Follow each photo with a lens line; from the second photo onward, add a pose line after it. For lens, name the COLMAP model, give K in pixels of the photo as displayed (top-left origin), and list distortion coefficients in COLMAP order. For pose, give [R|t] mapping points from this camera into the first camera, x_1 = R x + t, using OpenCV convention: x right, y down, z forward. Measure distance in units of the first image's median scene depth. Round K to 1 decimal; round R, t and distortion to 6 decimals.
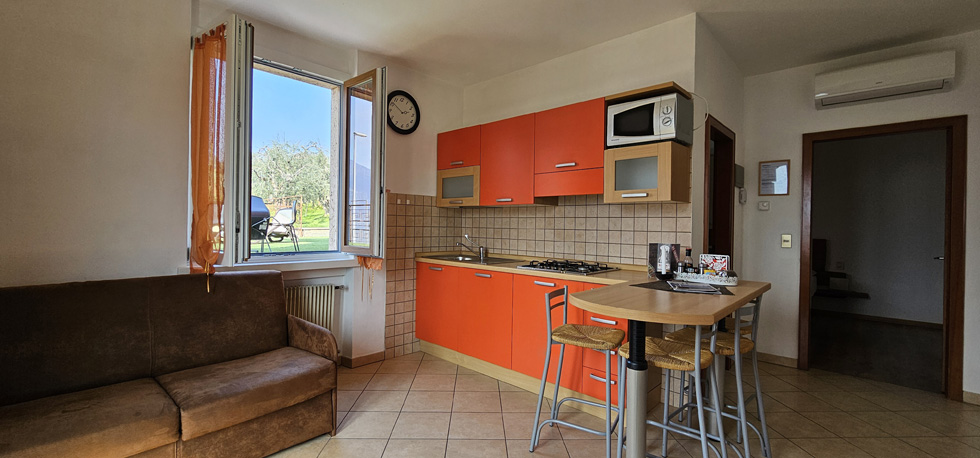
lens RADIAL K [[406.6, 0, 490.0], [0, 406.6, 229.0], [0, 0, 1]] dist [0.001400, 0.000608]
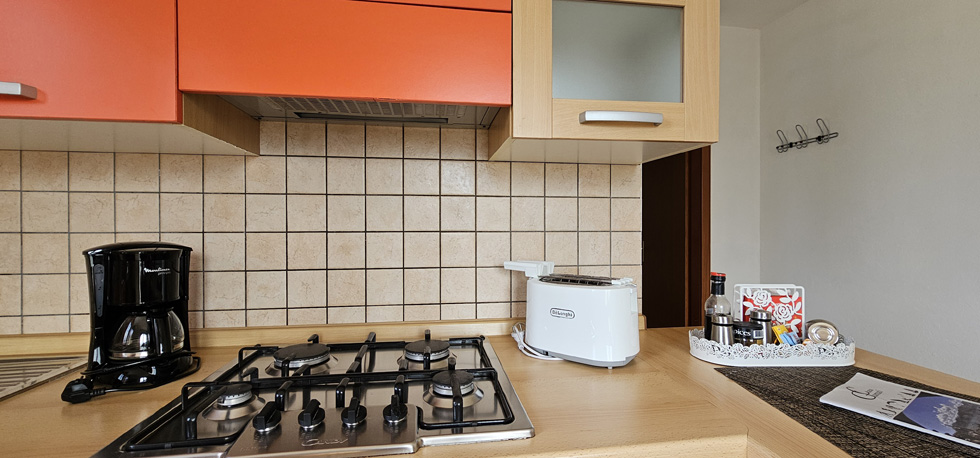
lens RADIAL K [[381.9, 0, 490.0], [0, 381.9, 229.0], [0, 0, 1]] dist [-0.000099, -0.000089]
pose [[0.614942, -0.018038, 0.788366, 0.045287], [0.013496, 0.999833, 0.012348, -0.002415], [-0.788457, 0.003046, 0.615082, 0.703337]]
